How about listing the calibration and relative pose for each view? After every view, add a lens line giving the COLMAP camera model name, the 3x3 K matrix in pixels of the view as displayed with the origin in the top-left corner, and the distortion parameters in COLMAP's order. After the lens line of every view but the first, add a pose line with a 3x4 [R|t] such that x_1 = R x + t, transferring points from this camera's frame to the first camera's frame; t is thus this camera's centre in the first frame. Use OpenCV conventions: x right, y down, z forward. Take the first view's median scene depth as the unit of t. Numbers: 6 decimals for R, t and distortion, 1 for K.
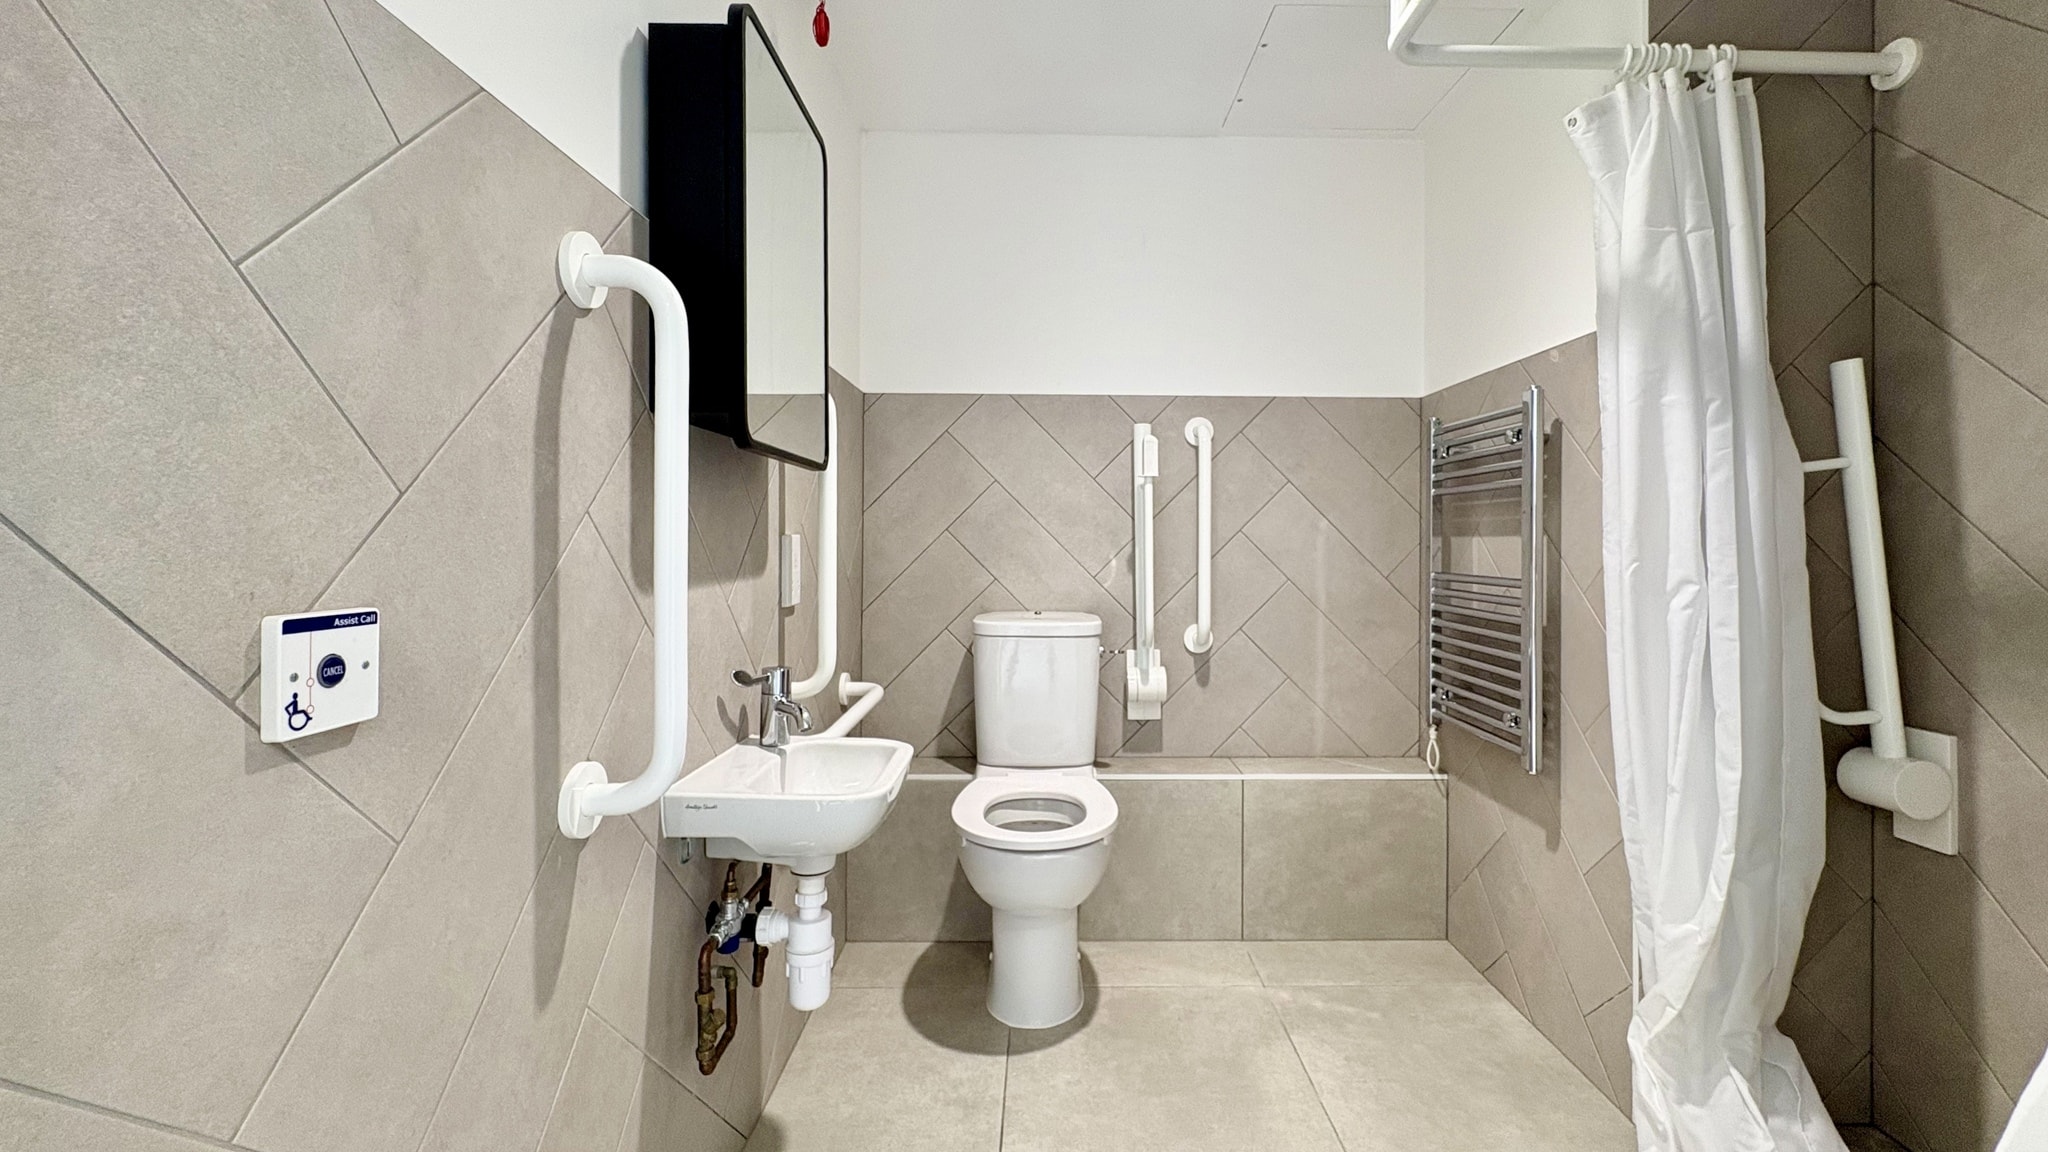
lens RADIAL K [[844.4, 0, 1040.5], [0, 844.4, 532.7], [0, 0, 1]] dist [-0.003627, -0.000488]
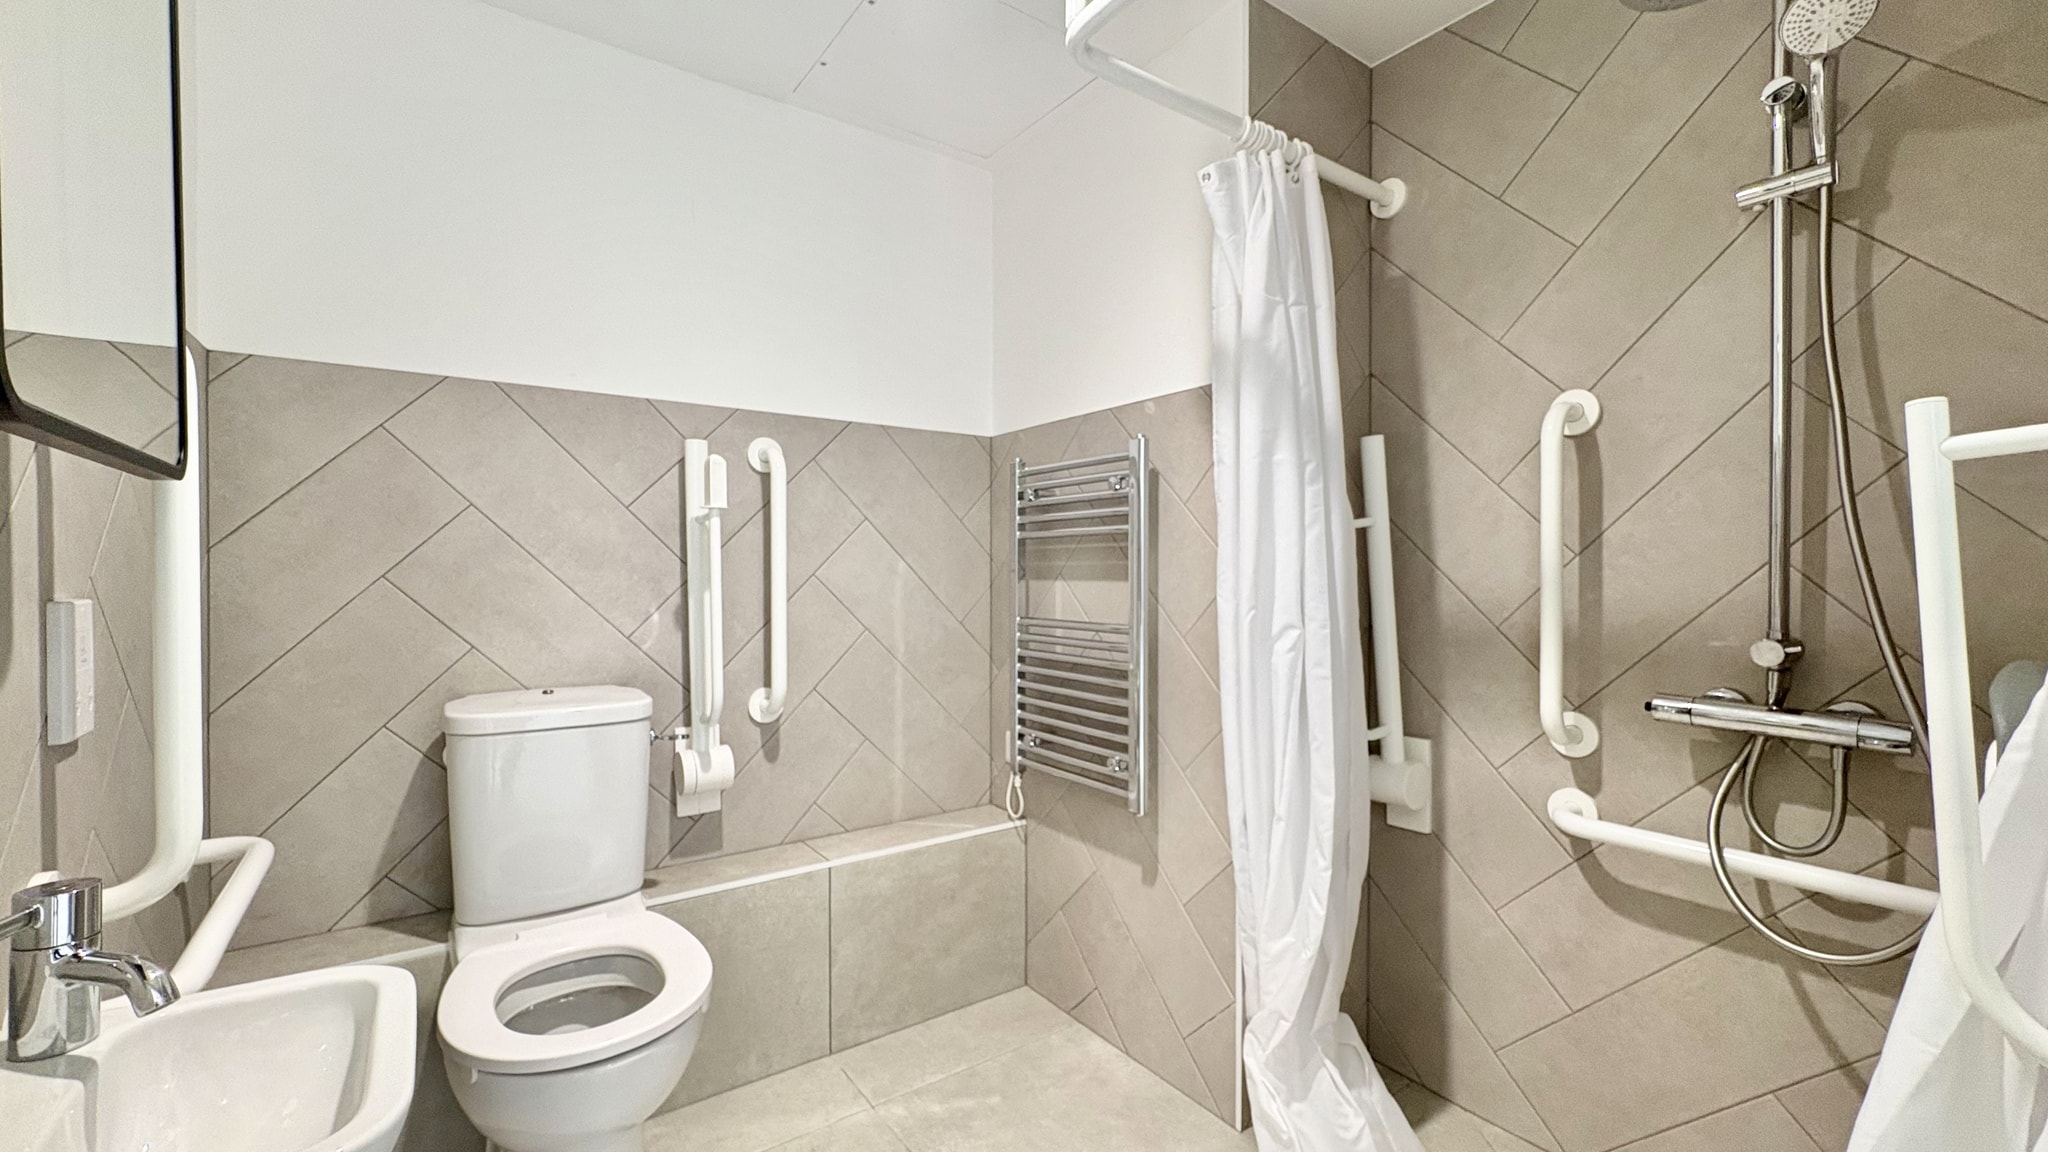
lens RADIAL K [[844.4, 0, 1024.9], [0, 844.4, 575.1], [0, 0, 1]] dist [-0.003627, -0.000488]
pose [[0.816732, -0.008434, 0.576955, -0.114360], [-0.000056, 0.999892, 0.014694, -0.020063], [-0.577017, -0.012034, 0.816644, 0.246866]]
